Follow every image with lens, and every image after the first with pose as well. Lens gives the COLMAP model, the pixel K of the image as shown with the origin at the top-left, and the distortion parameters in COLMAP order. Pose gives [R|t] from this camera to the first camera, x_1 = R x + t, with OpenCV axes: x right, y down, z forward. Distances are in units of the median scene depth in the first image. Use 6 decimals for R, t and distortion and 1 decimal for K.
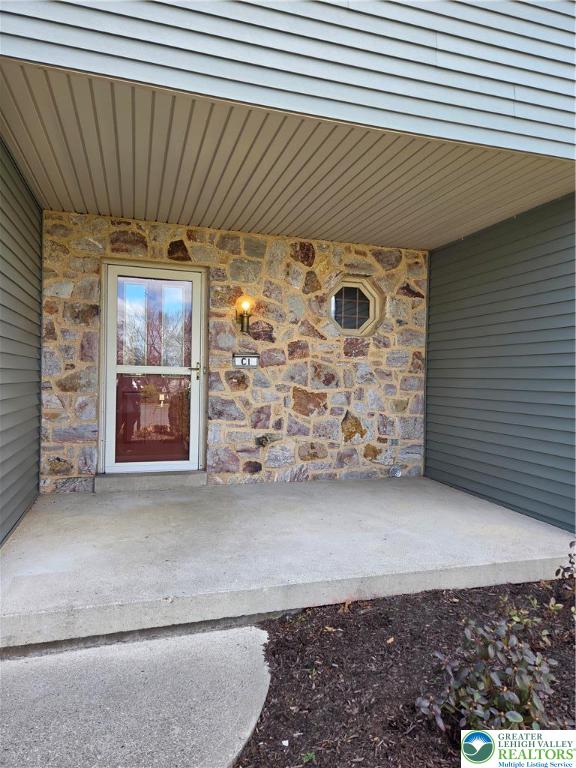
lens RADIAL K [[513.9, 0, 300.6], [0, 513.9, 388.6], [0, 0, 1]] dist [0.063386, -0.041246]
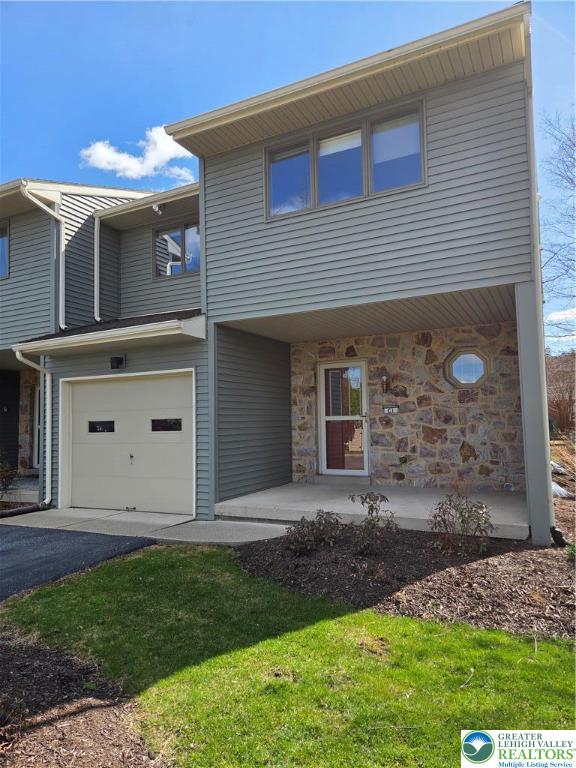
lens RADIAL K [[513.9, 0, 280.5], [0, 513.9, 386.8], [0, 0, 1]] dist [0.063386, -0.041246]
pose [[0.702062, -0.082741, -0.707292, 0.806851], [0.020929, 0.995195, -0.095647, 0.021810], [0.711808, 0.052347, 0.700421, -0.404558]]
